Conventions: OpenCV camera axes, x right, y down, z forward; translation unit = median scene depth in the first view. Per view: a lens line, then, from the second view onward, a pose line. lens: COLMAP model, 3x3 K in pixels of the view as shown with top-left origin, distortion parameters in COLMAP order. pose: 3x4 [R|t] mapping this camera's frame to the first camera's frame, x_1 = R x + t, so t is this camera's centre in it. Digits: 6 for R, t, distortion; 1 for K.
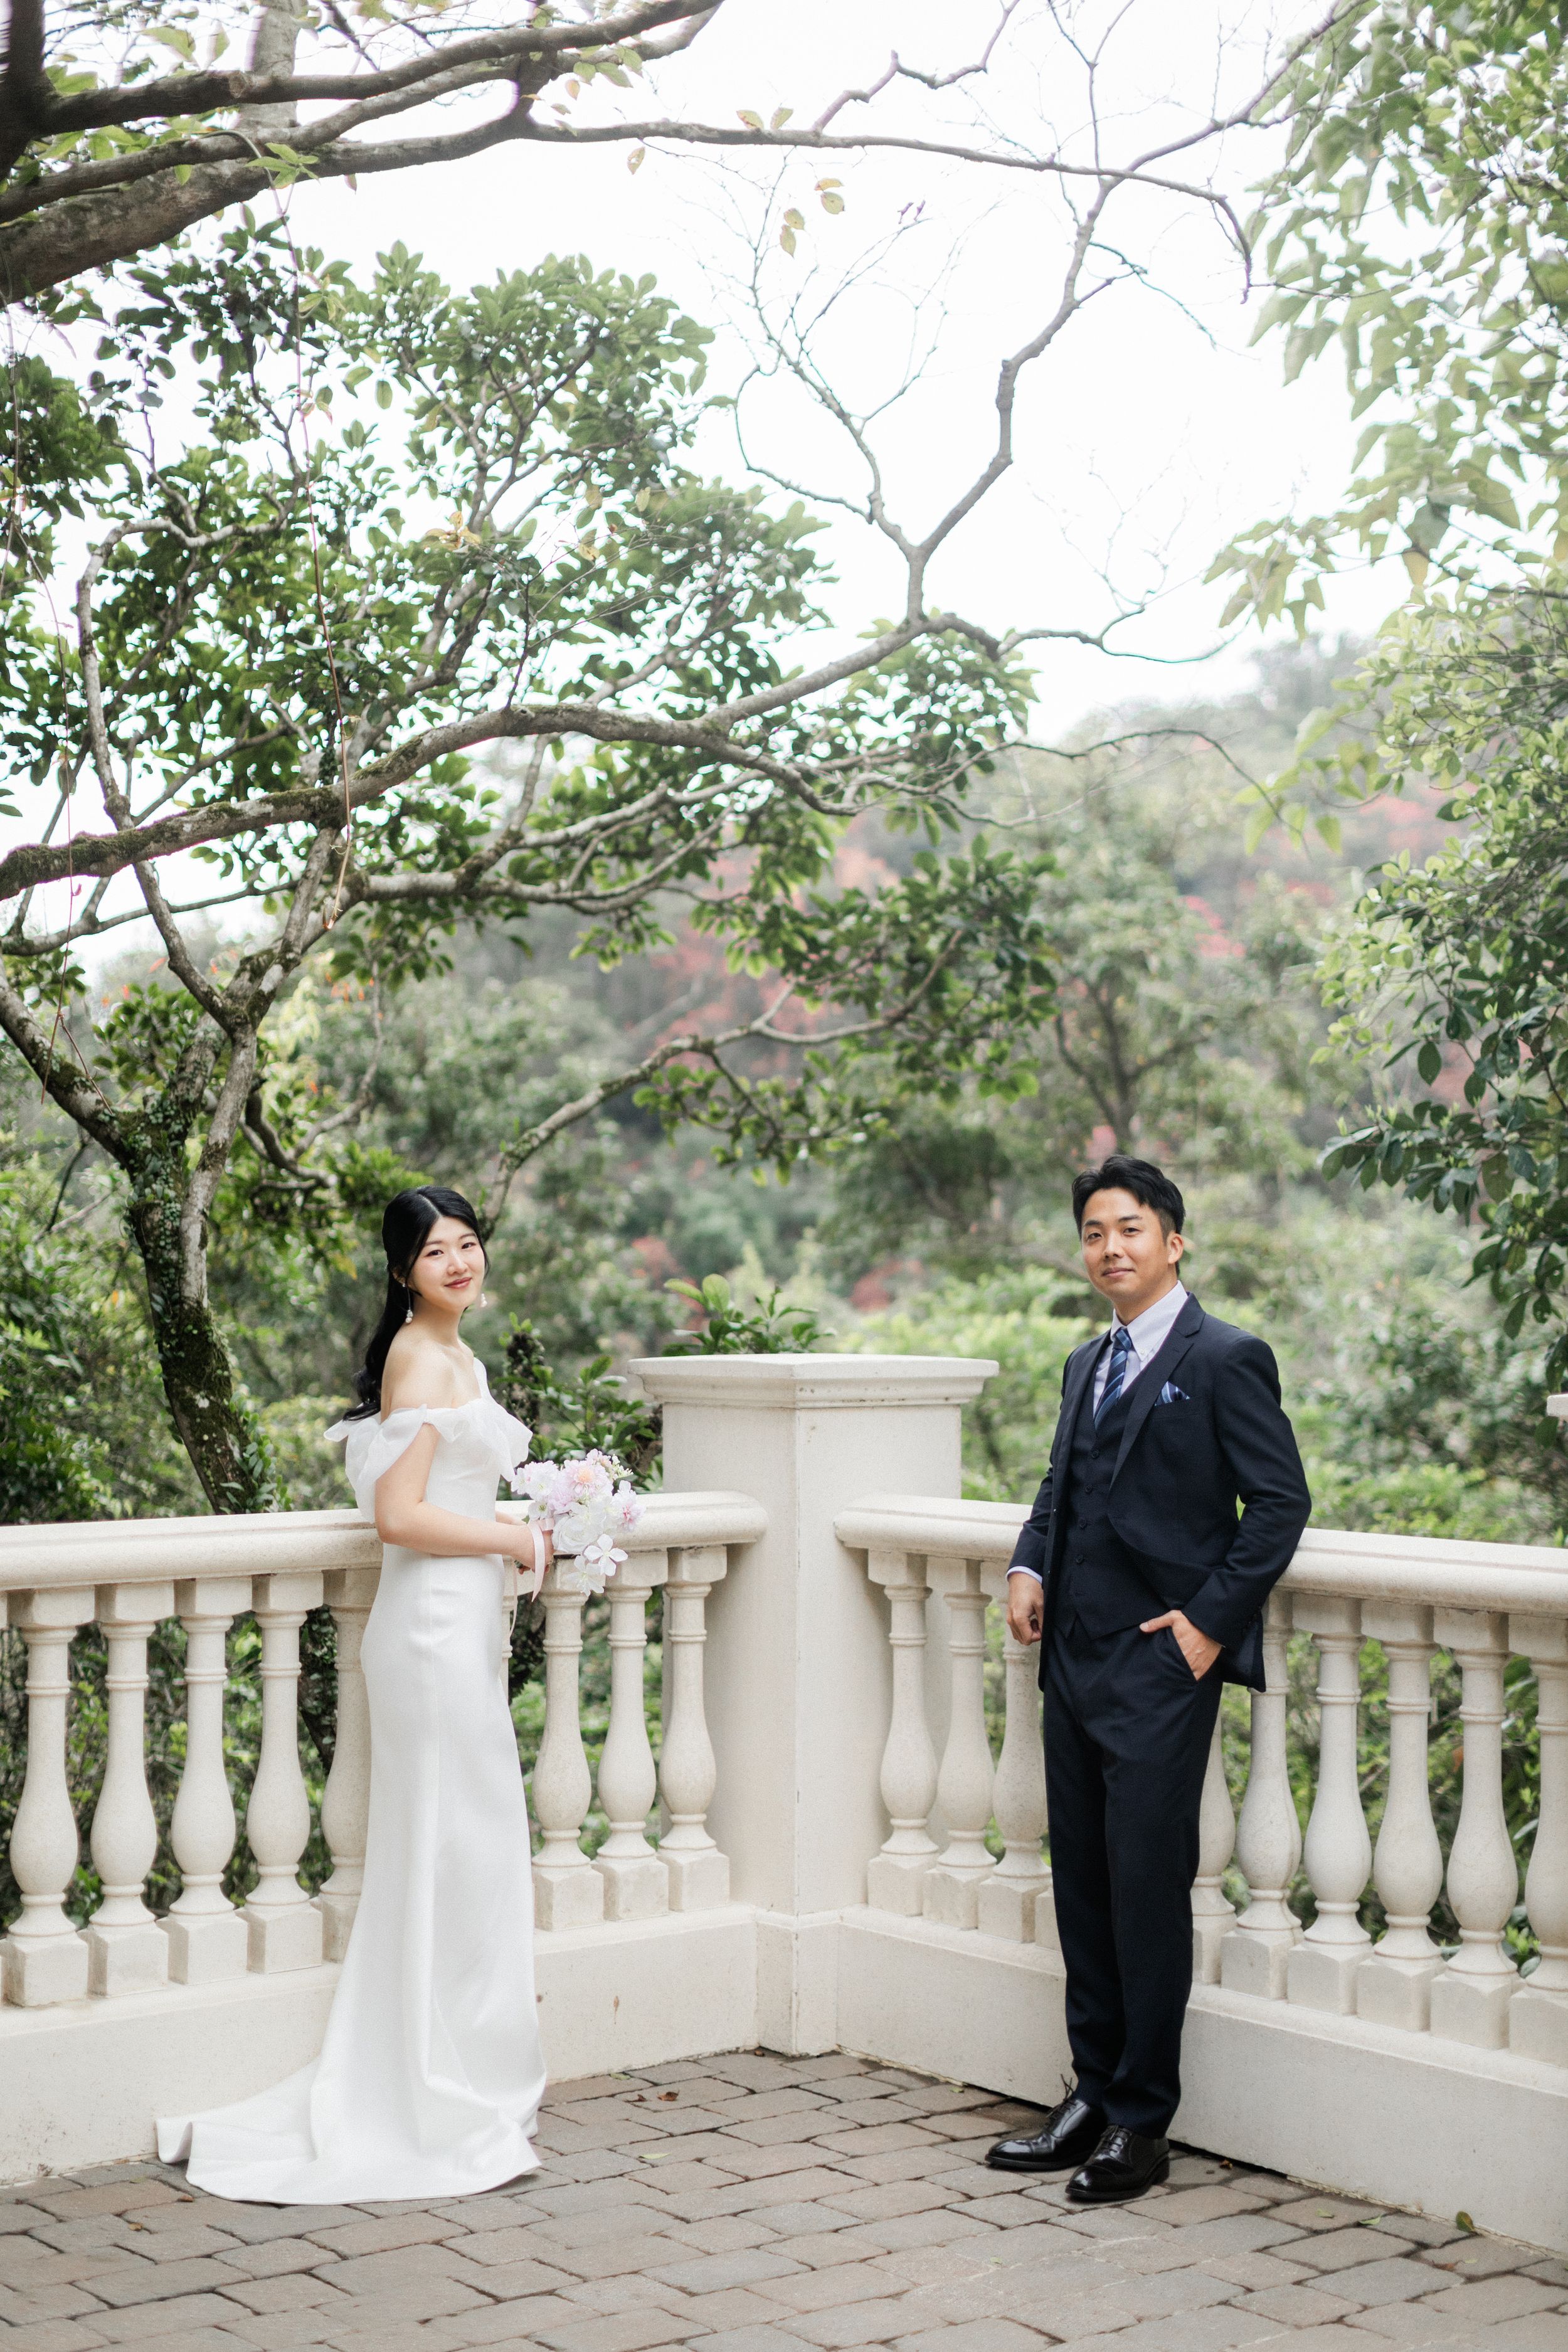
lens RADIAL K [[3269.3, 0, 786.1], [0, 3269.3, 1233.5], [0, 0, 1]] dist [0.001614, -0.108834]
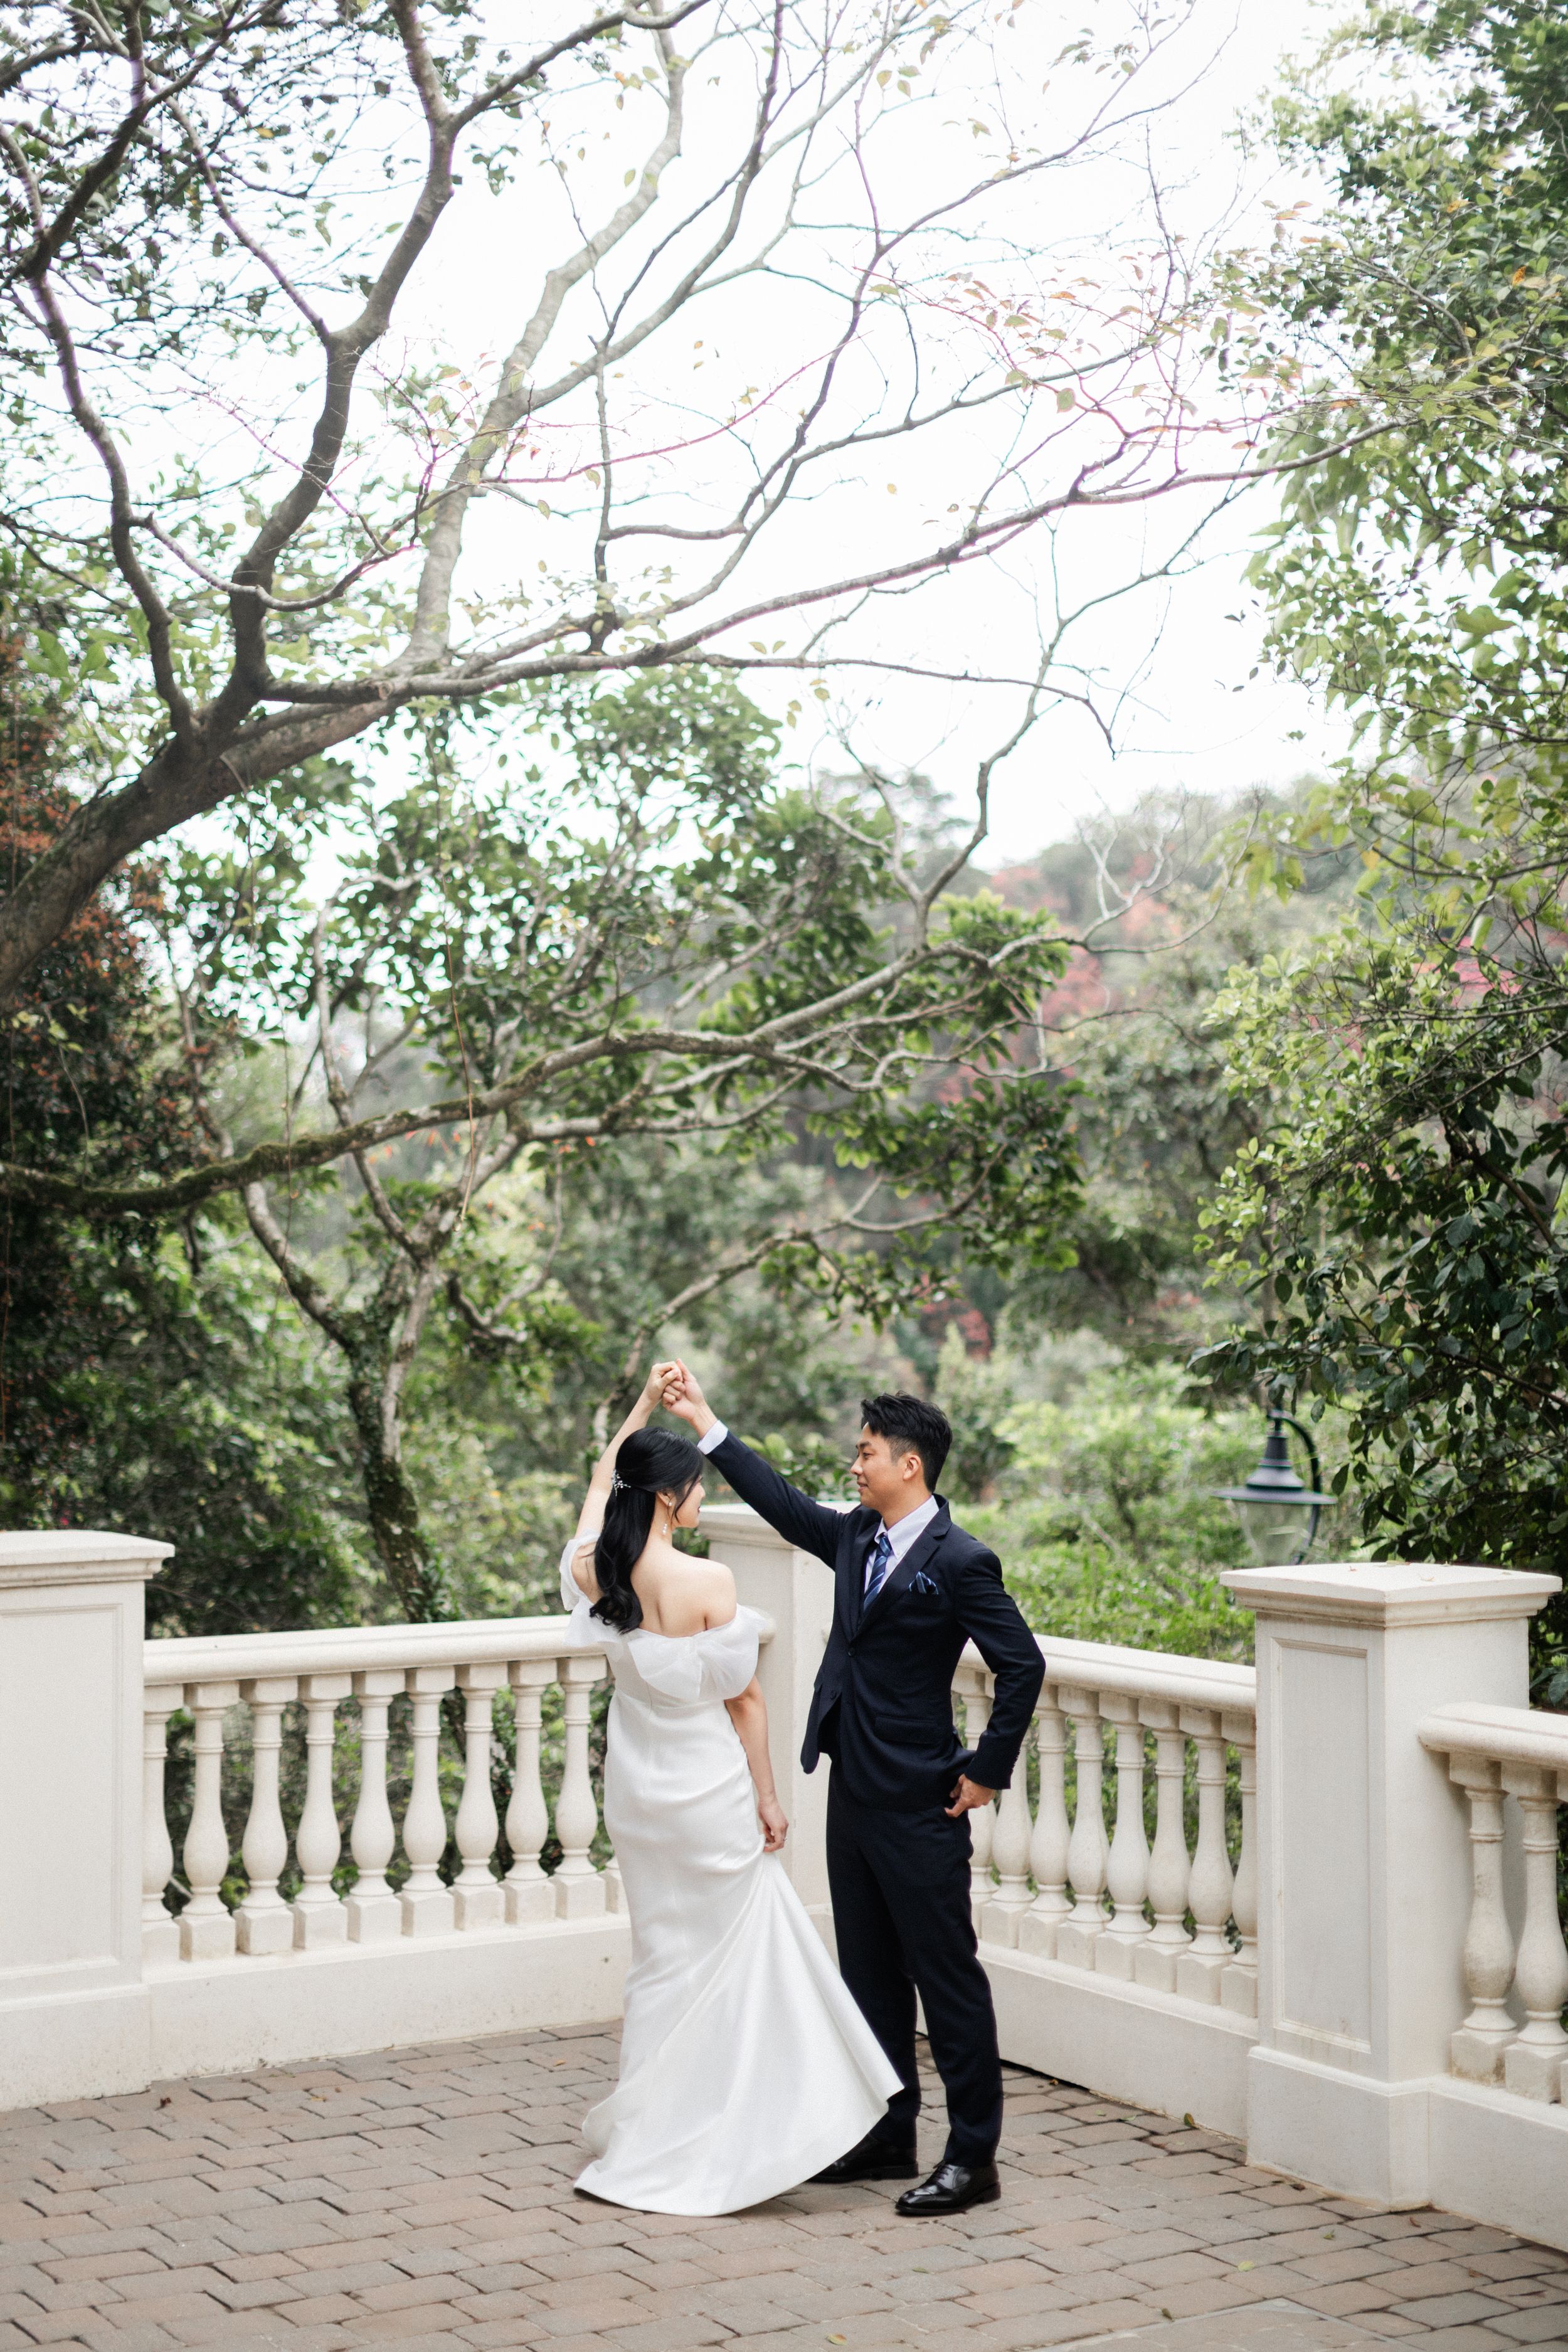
lens RADIAL K [[3409.9, 0, 784.0], [0, 3409.9, 1176.0], [0, 0, 1]] dist [-0.033284, 0.040976]
pose [[0.993581, -0.002601, -0.113092, 0.141972], [0.001470, 0.999948, -0.010085, -0.079756], [0.113113, 0.009854, 0.993533, -0.401371]]
